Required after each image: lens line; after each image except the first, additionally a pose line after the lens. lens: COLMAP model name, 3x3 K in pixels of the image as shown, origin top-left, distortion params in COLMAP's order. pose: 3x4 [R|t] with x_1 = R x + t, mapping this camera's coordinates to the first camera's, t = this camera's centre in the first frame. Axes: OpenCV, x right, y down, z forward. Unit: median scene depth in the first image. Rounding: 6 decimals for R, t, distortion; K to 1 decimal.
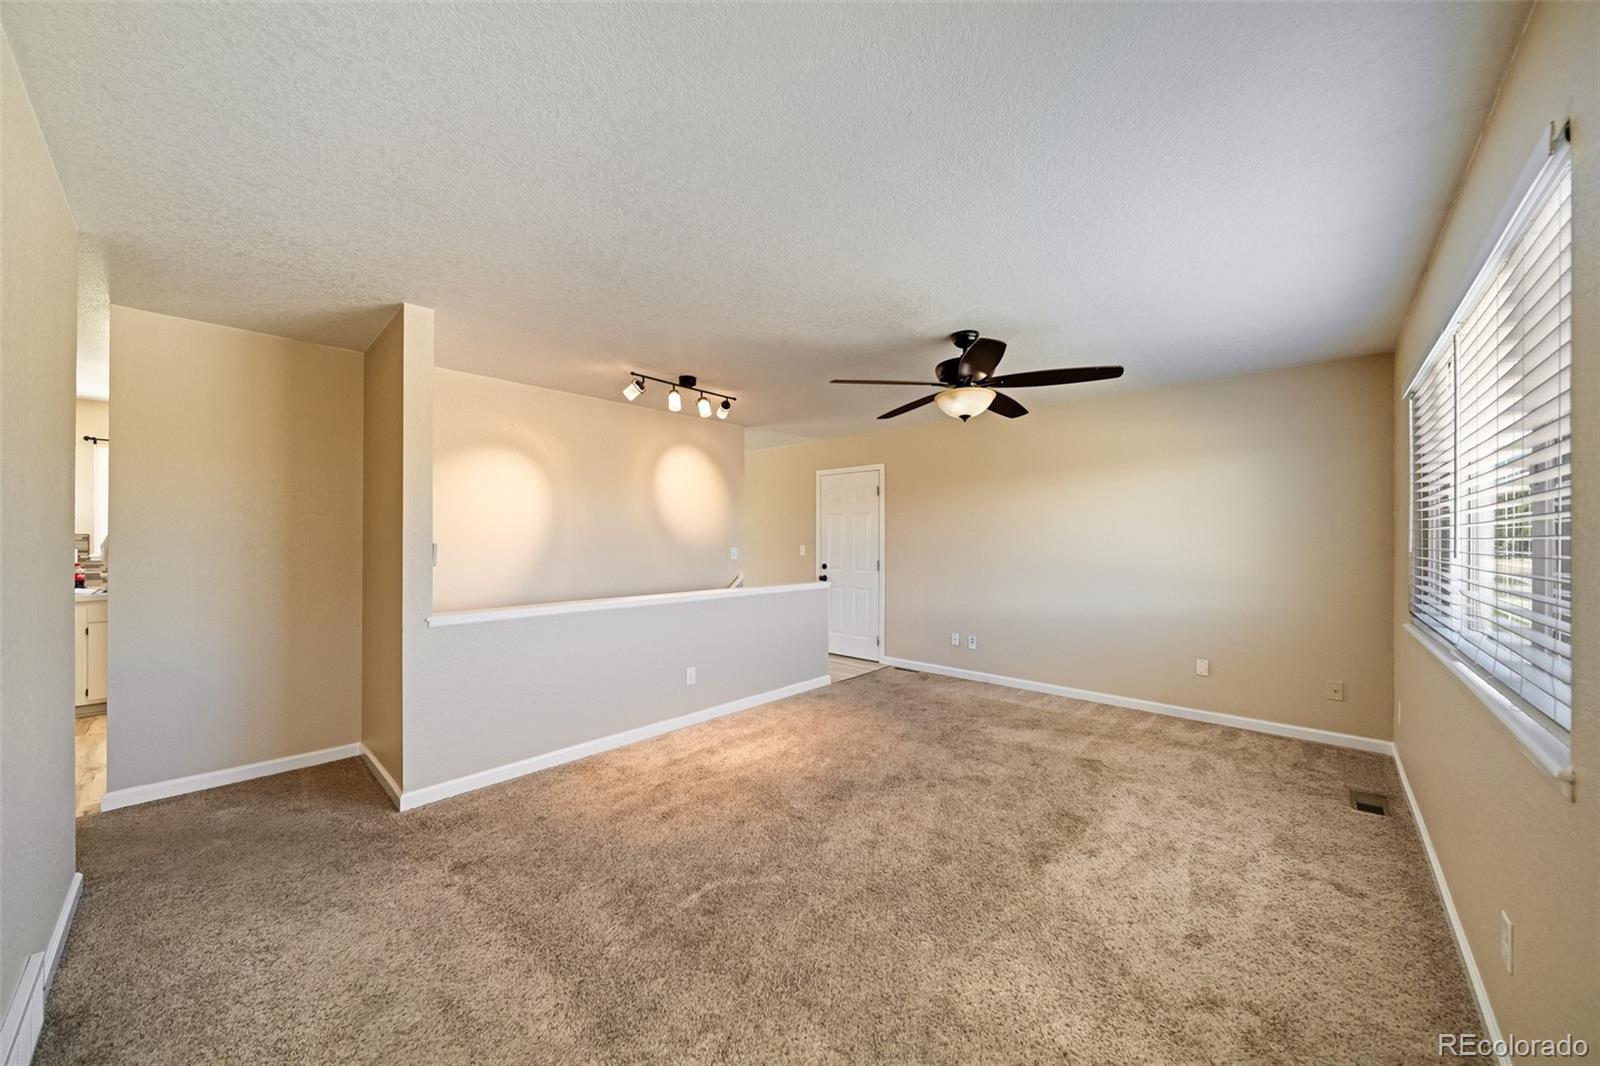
lens RADIAL K [[562.0, 0, 800.0], [0, 562.0, 533.0], [0, 0, 1]] dist [-0.000882, -0.000090]
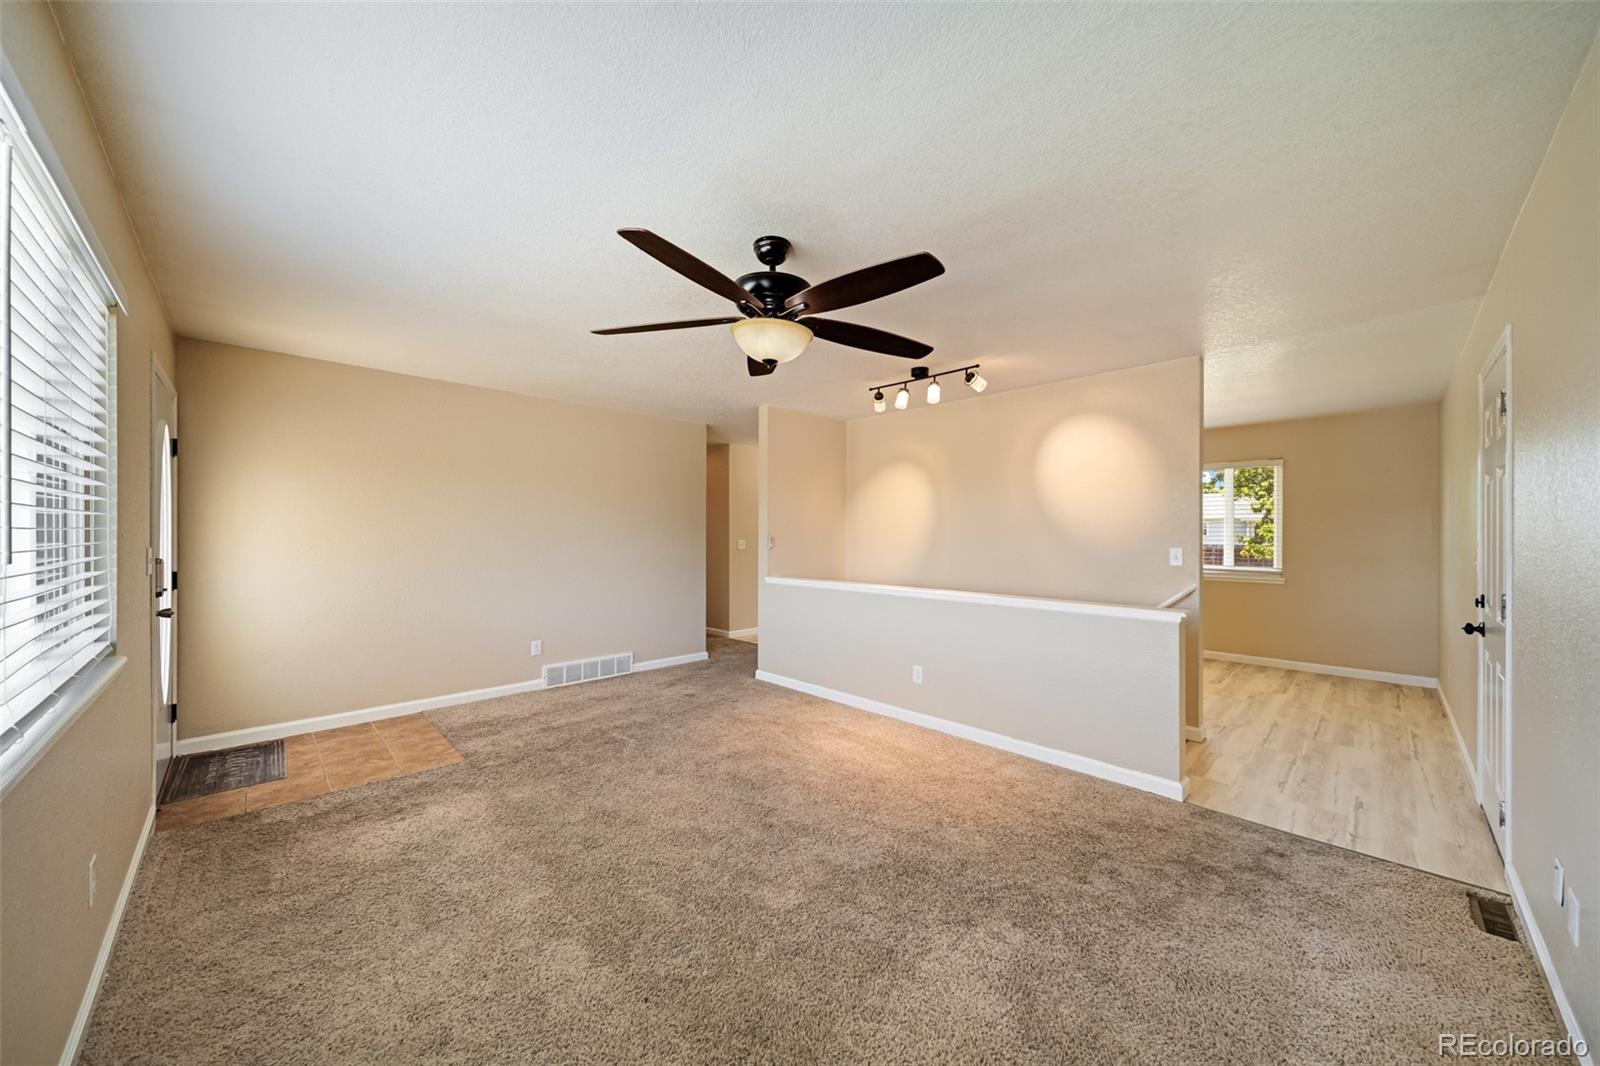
lens RADIAL K [[558.4, 0, 800.1], [0, 558.4, 524.5], [0, 0, 1]] dist [0.001452, 0.000042]
pose [[-0.047356, -0.017065, -0.998732, 0.795285], [0.005661, 0.999833, -0.017353, 0.010659], [0.998862, -0.006475, -0.047252, 0.849632]]
